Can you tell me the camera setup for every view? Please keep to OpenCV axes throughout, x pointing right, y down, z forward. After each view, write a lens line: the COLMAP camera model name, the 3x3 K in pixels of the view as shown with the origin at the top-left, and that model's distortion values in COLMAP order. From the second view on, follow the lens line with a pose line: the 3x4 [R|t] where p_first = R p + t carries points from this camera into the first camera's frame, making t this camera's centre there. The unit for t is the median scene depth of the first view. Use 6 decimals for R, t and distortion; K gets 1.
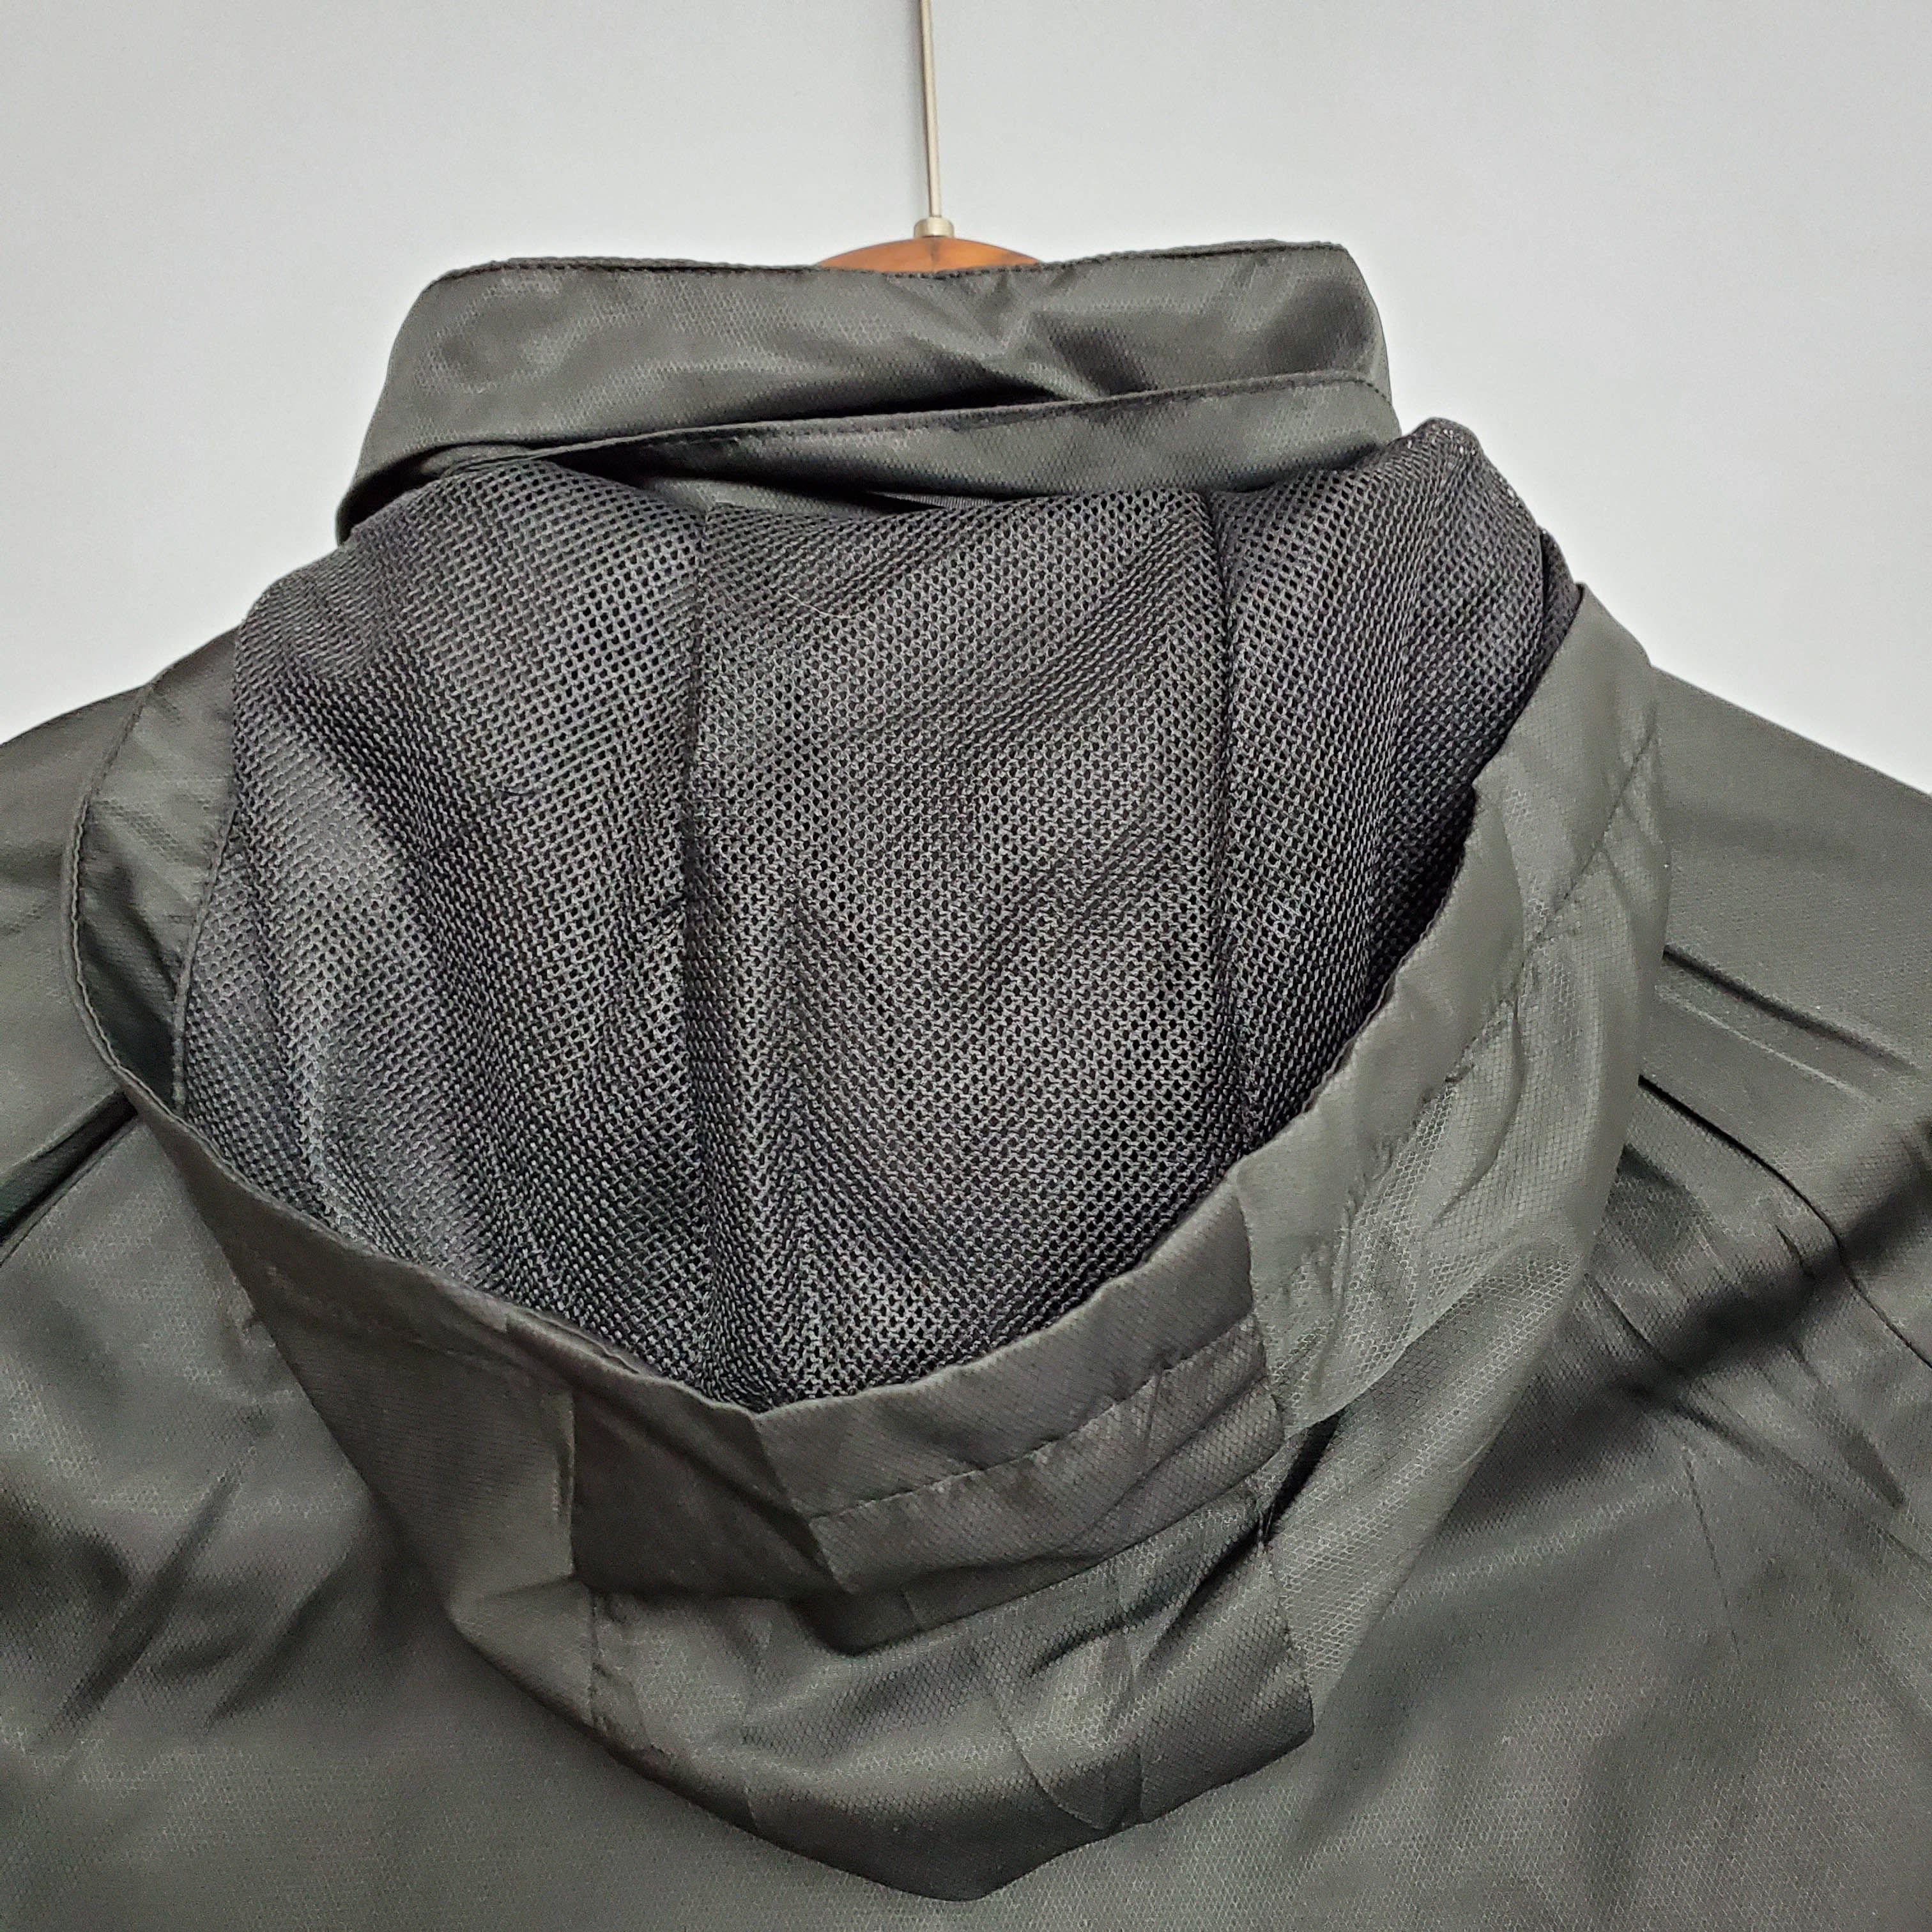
lens RADIAL K [[2001.7, 0, 1011.6], [0, 2001.7, 974.7], [0, 0, 1]] dist [0.116938, -0.307371]
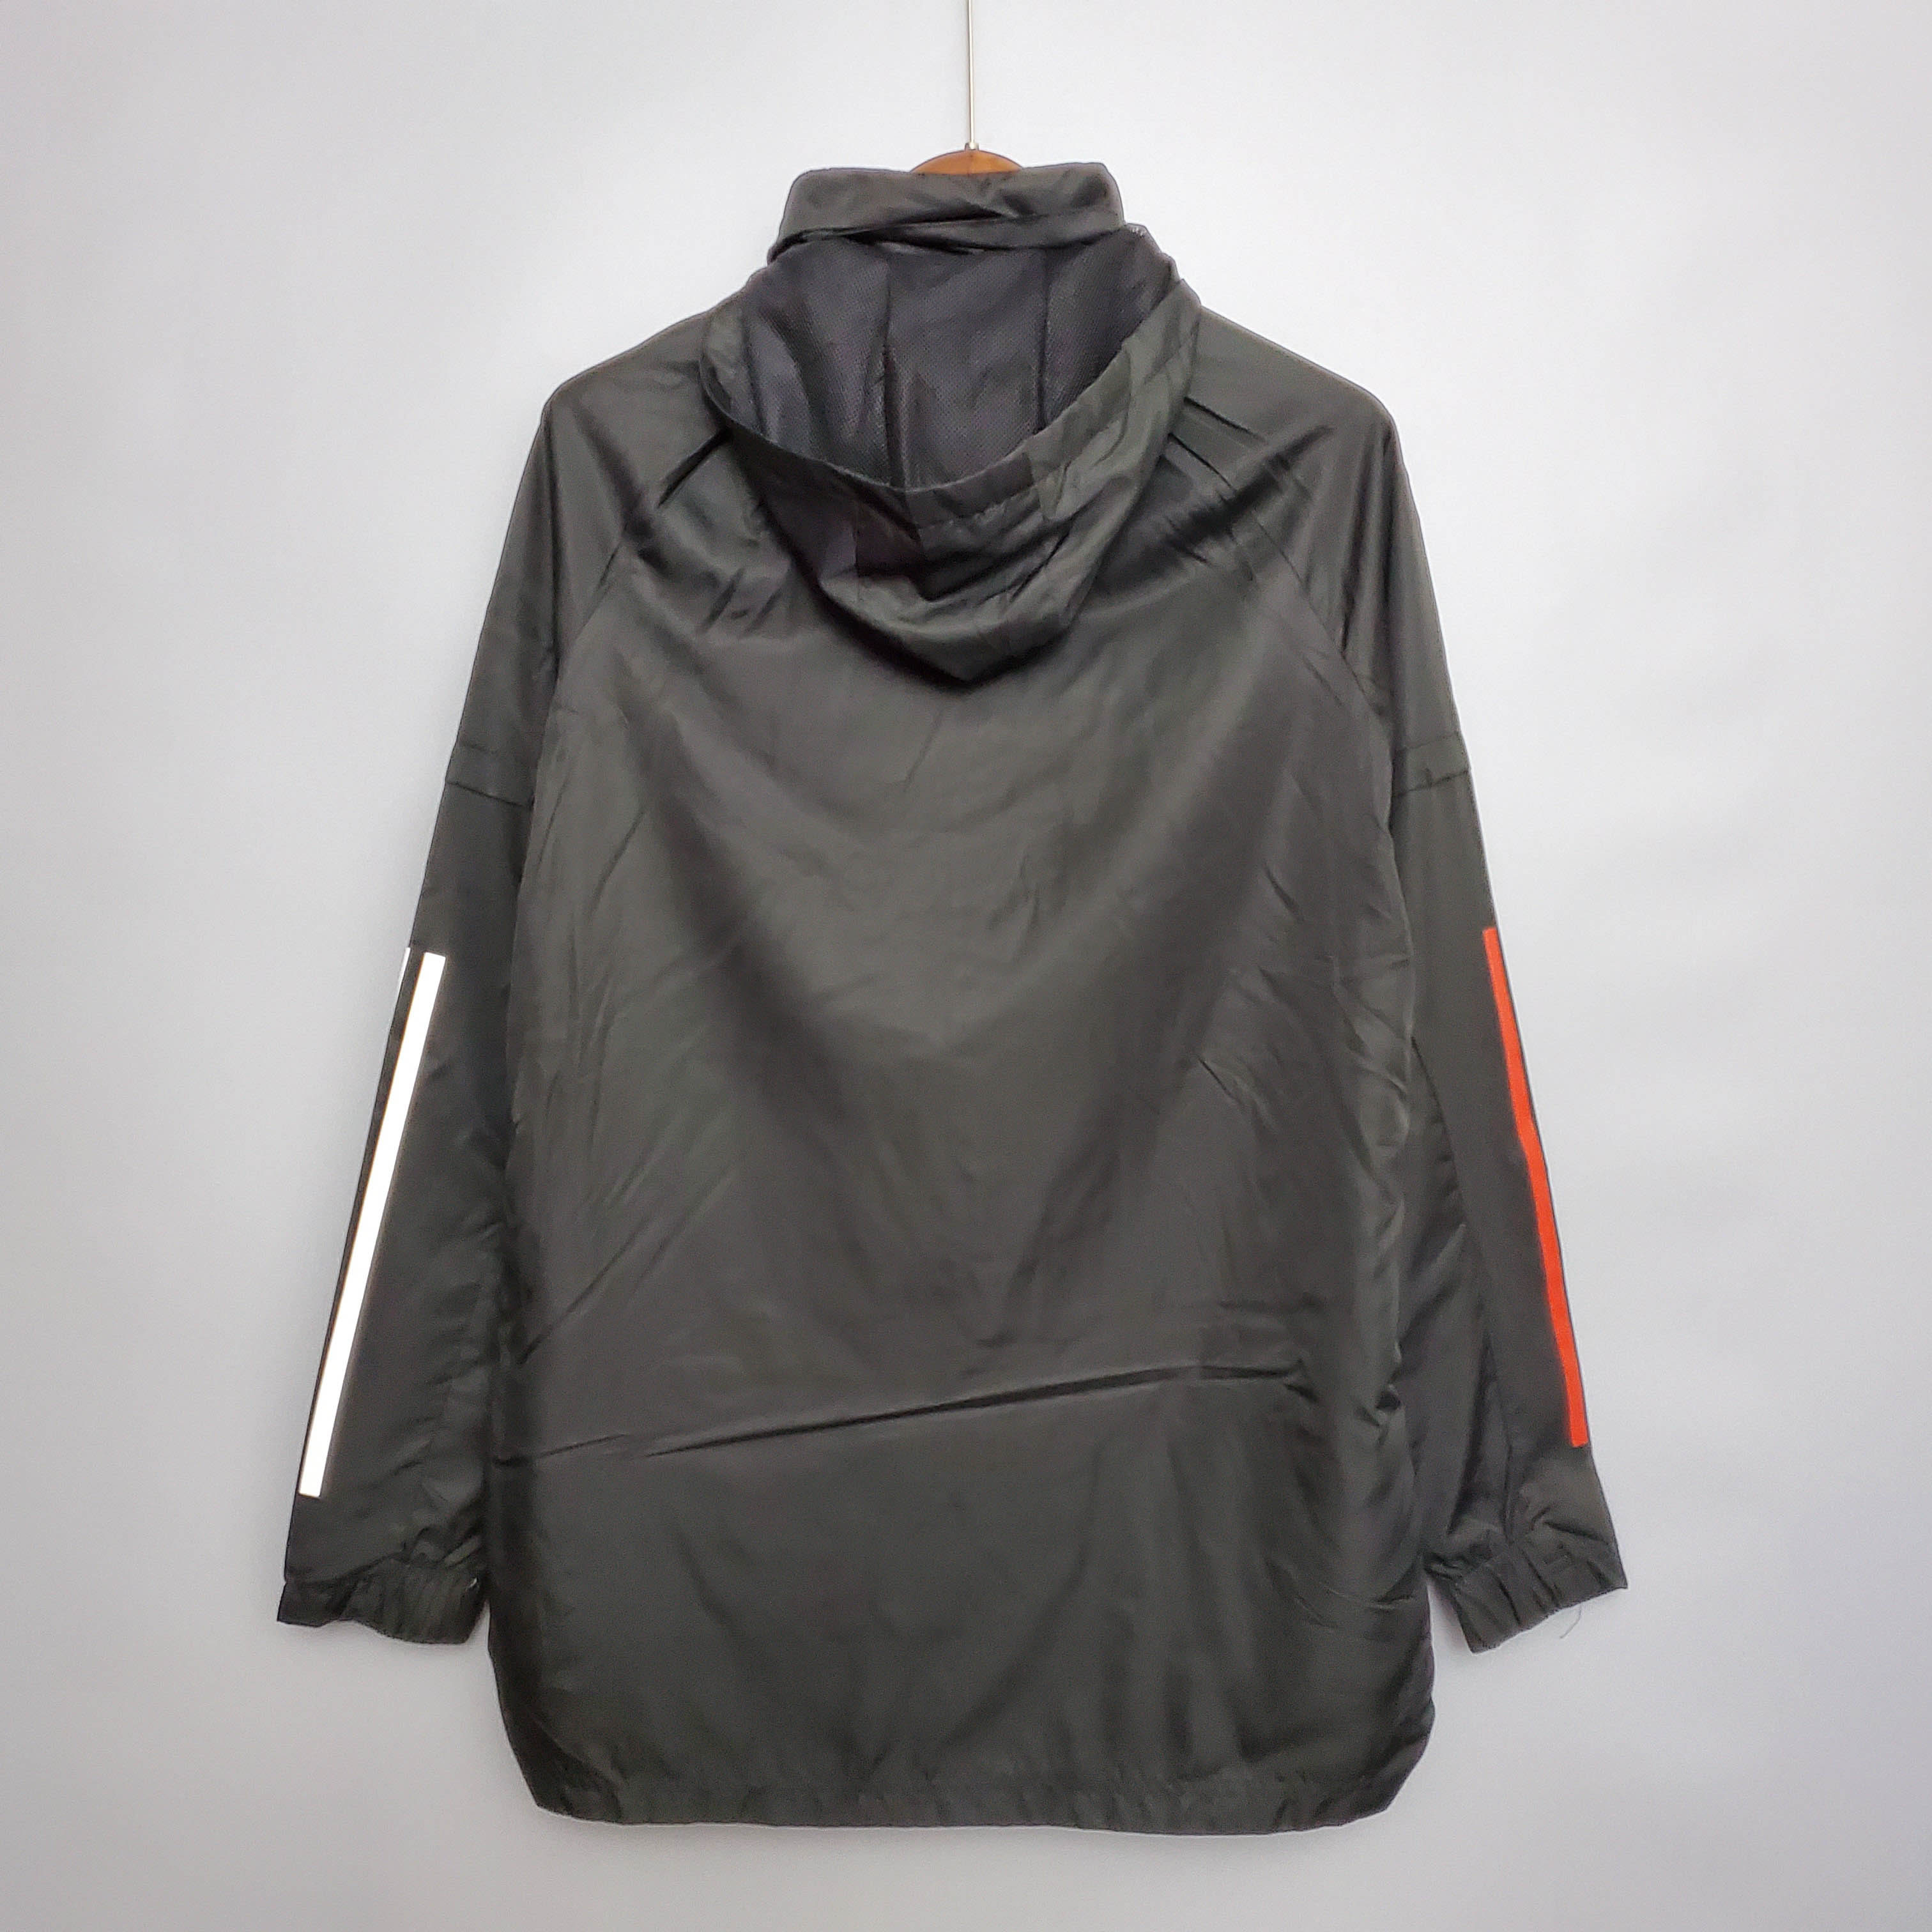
lens RADIAL K [[2001.7, 0, 1011.6], [0, 2001.7, 974.7], [0, 0, 1]] dist [0.116938, -0.307371]
pose [[0.997047, 0.032194, -0.069717, 0.305728], [-0.021155, 0.987900, 0.153643, 0.410788], [0.073820, -0.151715, 0.985664, -2.375330]]
